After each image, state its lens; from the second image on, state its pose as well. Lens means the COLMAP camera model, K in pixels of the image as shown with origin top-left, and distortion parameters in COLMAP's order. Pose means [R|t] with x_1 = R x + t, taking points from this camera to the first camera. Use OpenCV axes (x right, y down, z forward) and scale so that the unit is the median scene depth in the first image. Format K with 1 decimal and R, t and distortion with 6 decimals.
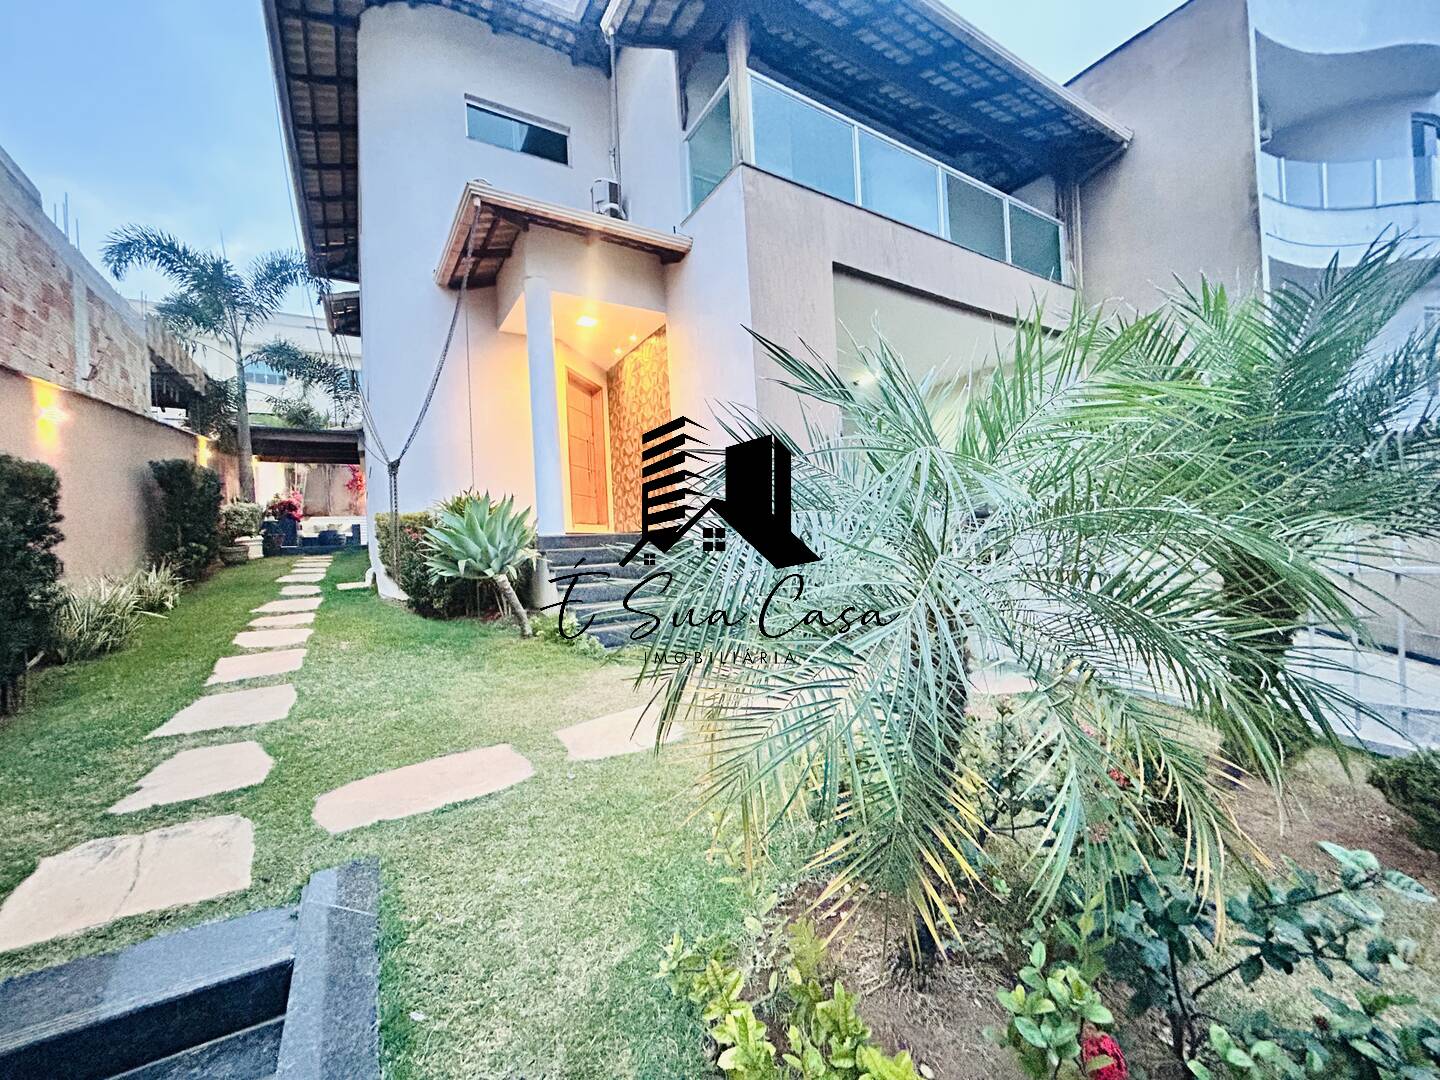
lens RADIAL K [[579.2, 0, 720.0], [0, 579.2, 540.0], [0, 0, 1]] dist [0.001263, -0.000501]
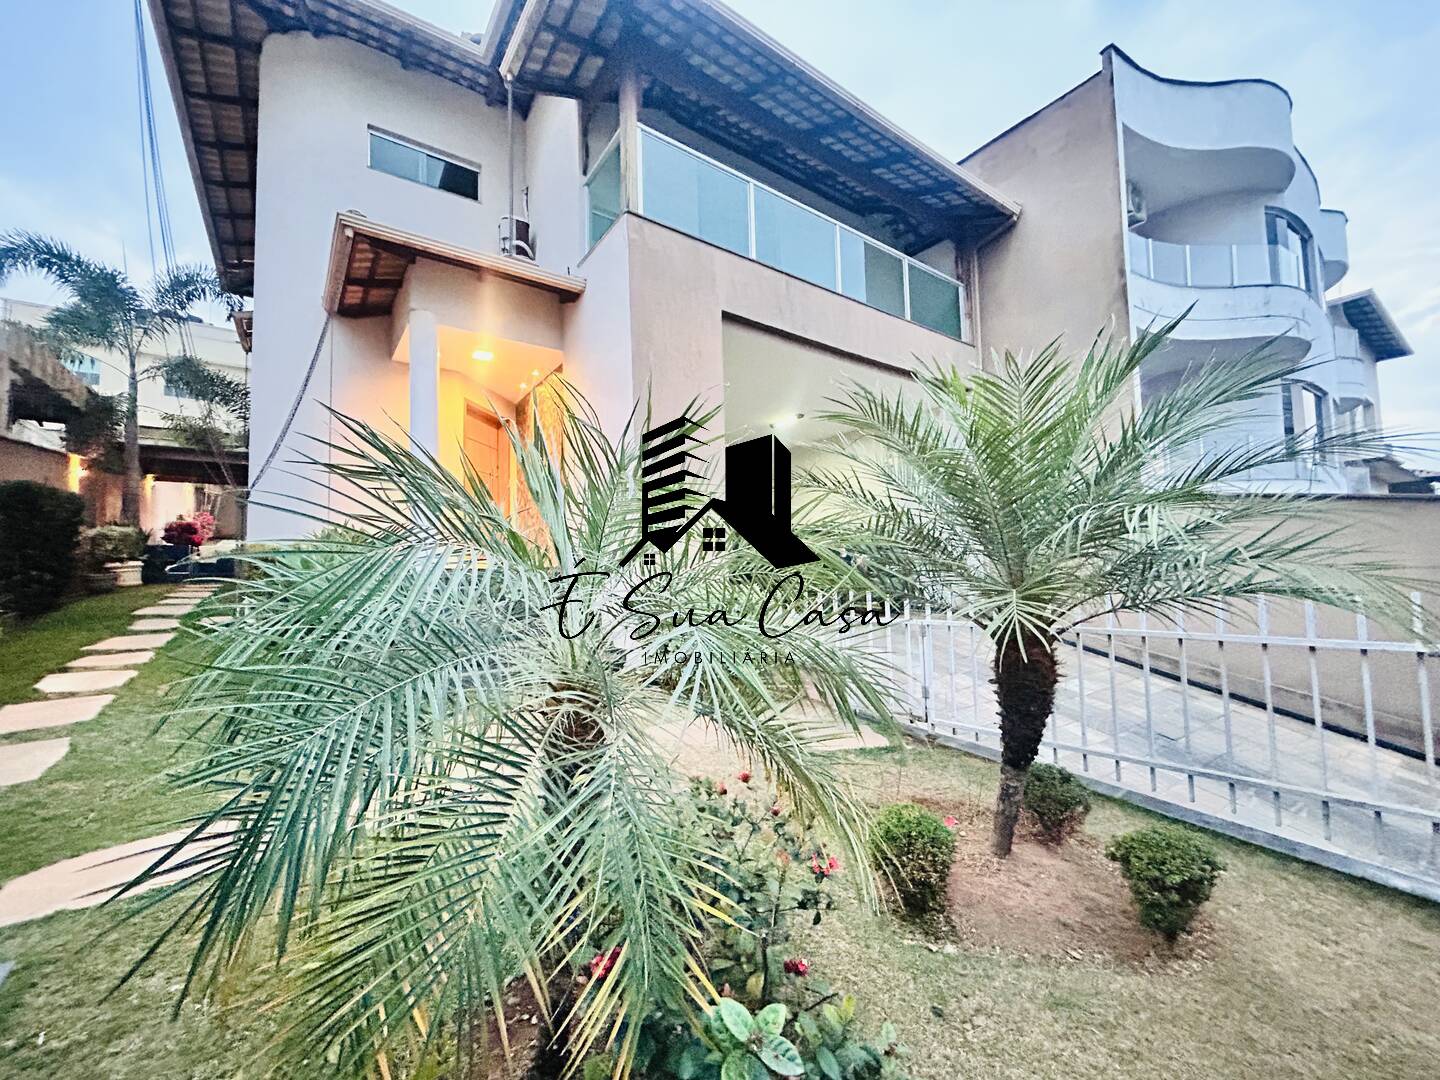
lens RADIAL K [[579.2, 0, 720.0], [0, 579.2, 540.0], [0, 0, 1]] dist [0.001263, -0.000501]
pose [[0.997197, 0.026556, 0.069947, 0.102348], [-0.022714, 0.998219, -0.055164, -0.016531], [-0.071287, 0.053421, 0.996024, 0.004955]]
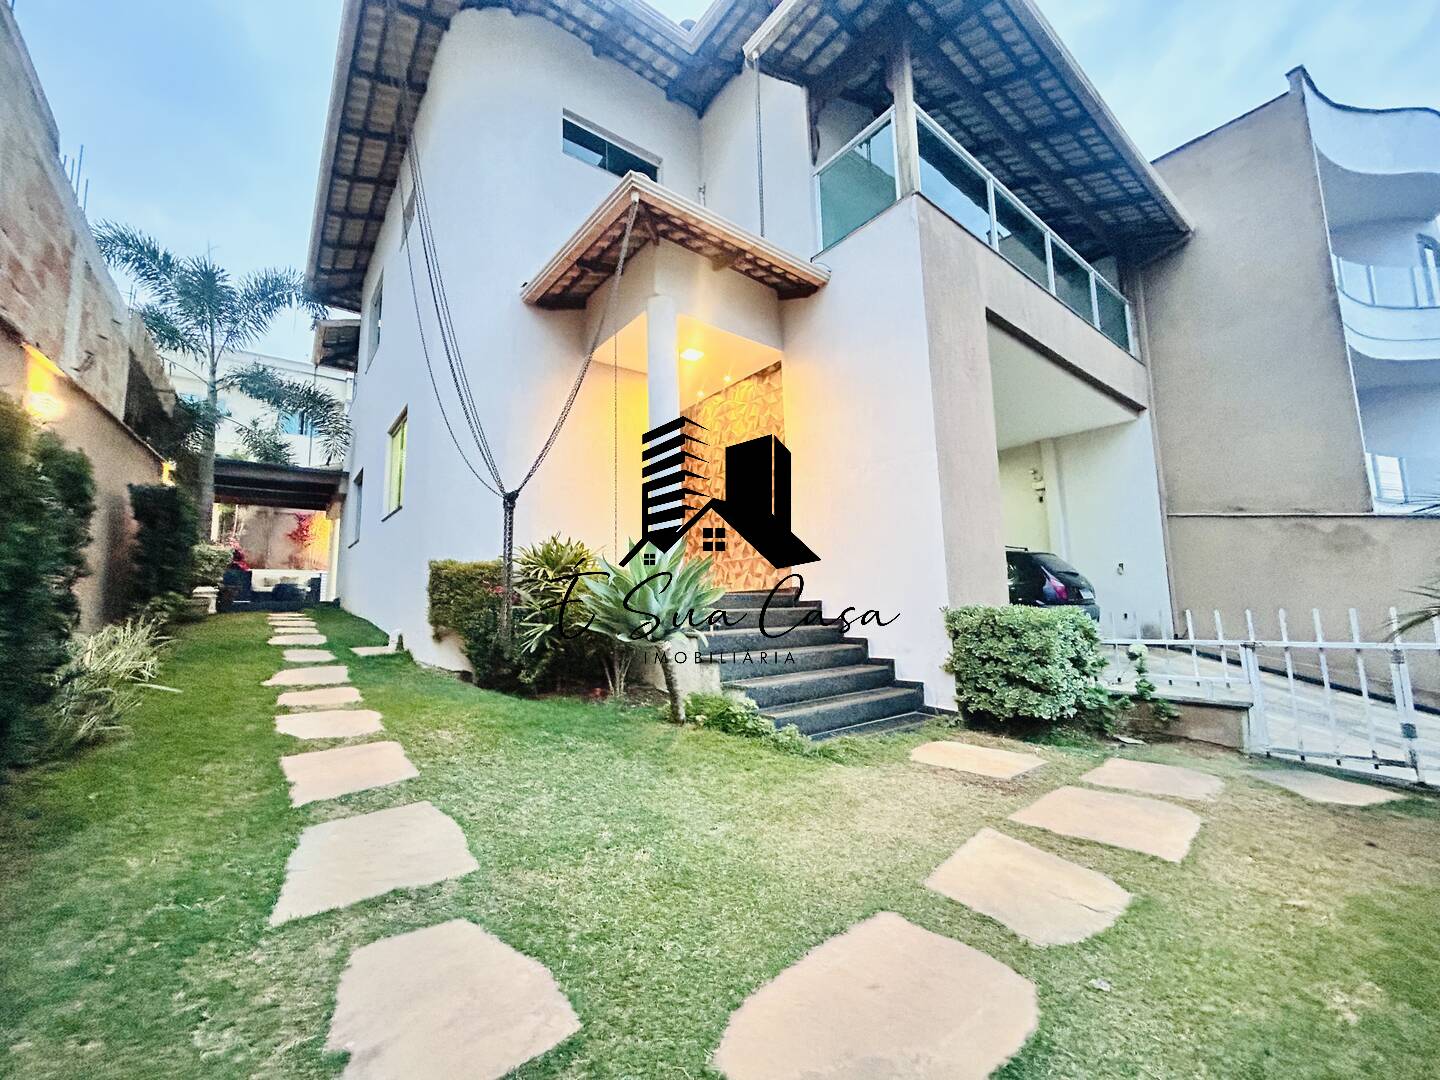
lens RADIAL K [[578.6, 0, 720.0], [0, 578.6, 540.0], [0, 0, 1]] dist [-0.000696, -0.000555]
pose [[0.993103, 0.037297, 0.111152, -0.250939], [-0.023852, 0.992497, -0.119919, 0.011218], [-0.114790, 0.116441, 0.986542, 0.138283]]
